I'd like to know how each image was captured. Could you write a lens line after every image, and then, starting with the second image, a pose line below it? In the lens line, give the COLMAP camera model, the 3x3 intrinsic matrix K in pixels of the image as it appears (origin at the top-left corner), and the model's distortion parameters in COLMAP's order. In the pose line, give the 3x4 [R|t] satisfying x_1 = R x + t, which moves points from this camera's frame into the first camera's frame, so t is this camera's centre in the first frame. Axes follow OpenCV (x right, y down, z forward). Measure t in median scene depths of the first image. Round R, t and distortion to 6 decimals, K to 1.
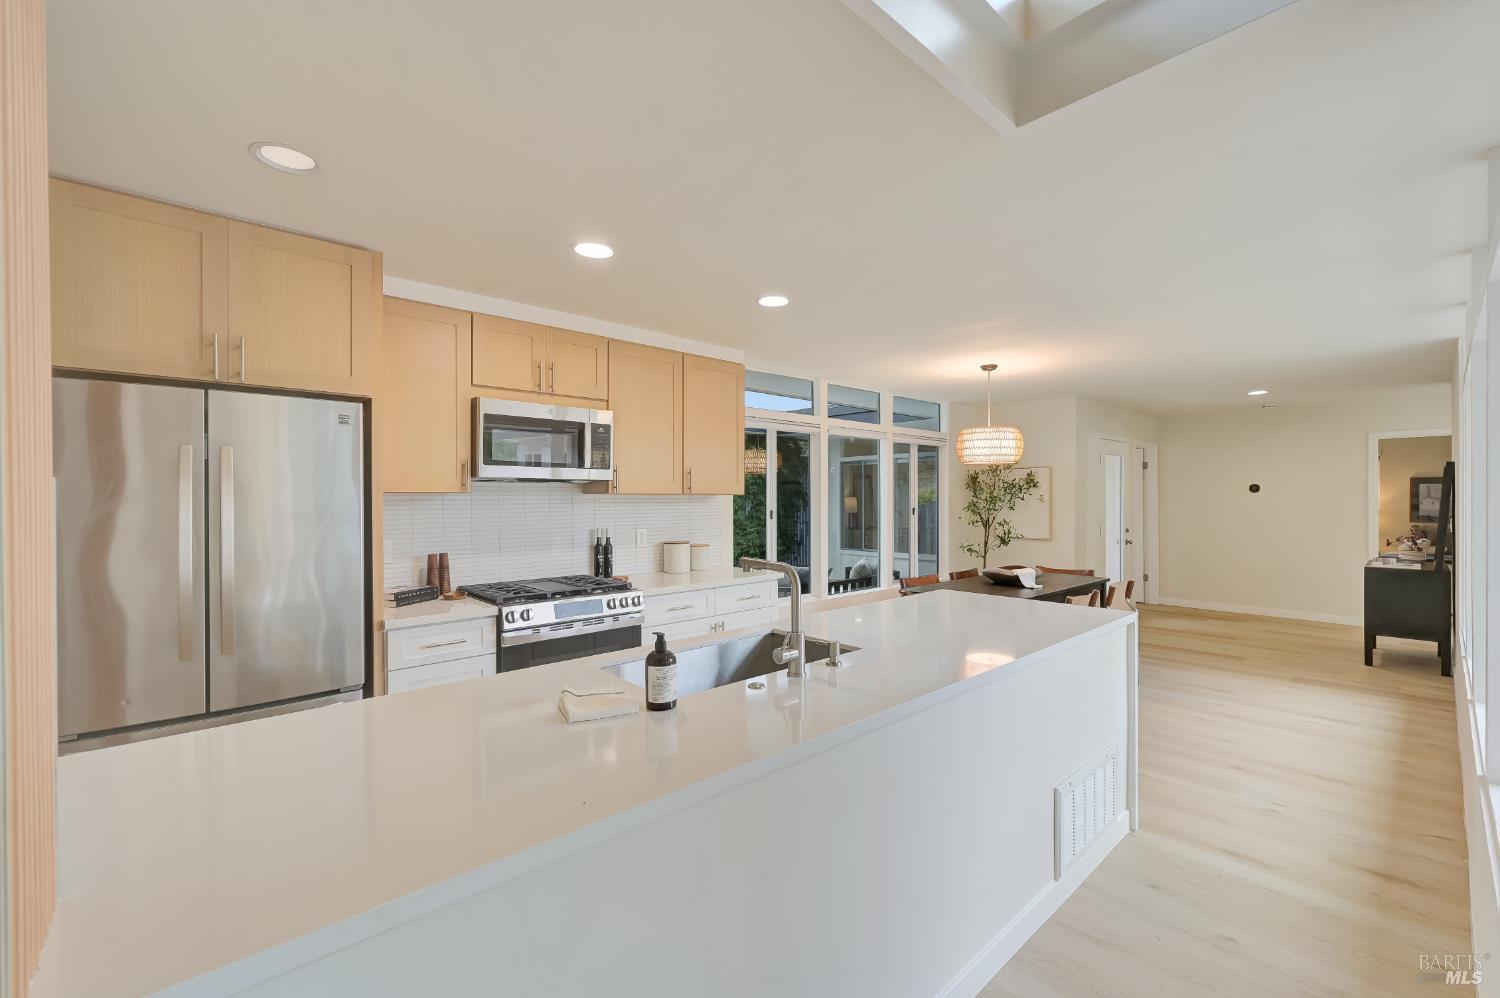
lens RADIAL K [[629.9, 0, 754.4], [0, 629.9, 499.6], [0, 0, 1]] dist [0.001470, 0.000086]
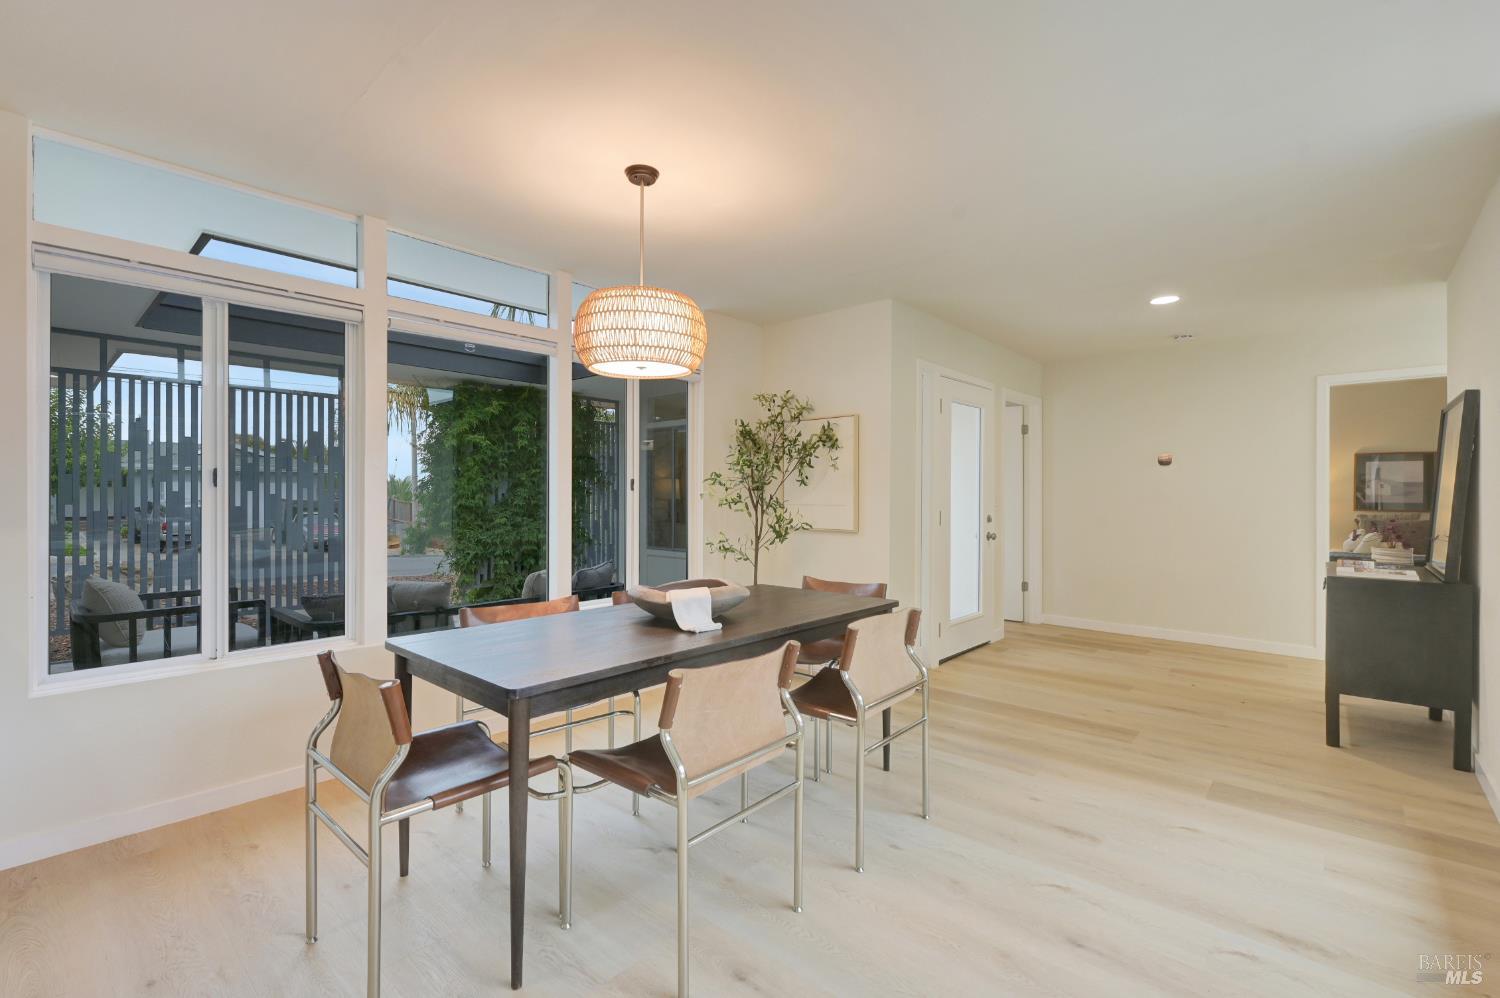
lens RADIAL K [[670.9, 0, 758.4], [0, 670.9, 498.9], [0, 0, 1]] dist [0.009610, -0.000038]
pose [[0.993805, 0.005179, 0.111014, 0.309673], [-0.005739, 0.999972, 0.004733, 0.029218], [-0.110987, -0.005341, 0.993808, 0.362088]]
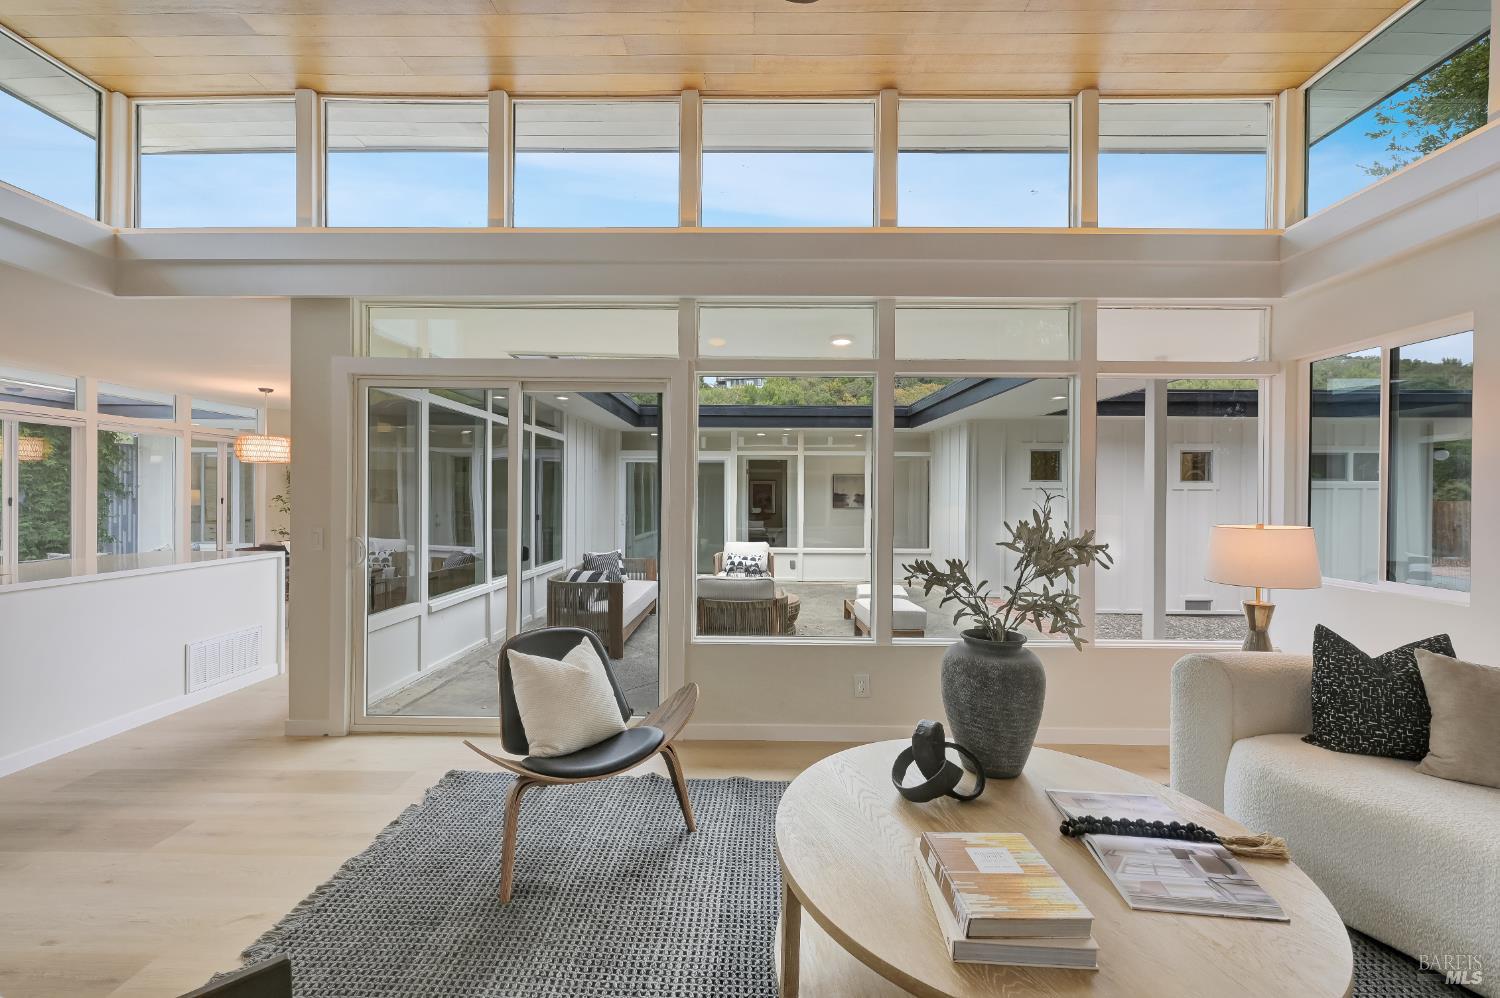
lens RADIAL K [[613.7, 0, 753.4], [0, 613.7, 499.4], [0, 0, 1]] dist [0.001627, 0.000554]
pose [[0.680661, 0.004439, 0.732585, 0.095481], [-0.007713, 0.999970, 0.001107, 0.007701], [-0.732558, -0.006404, 0.680674, -0.478333]]
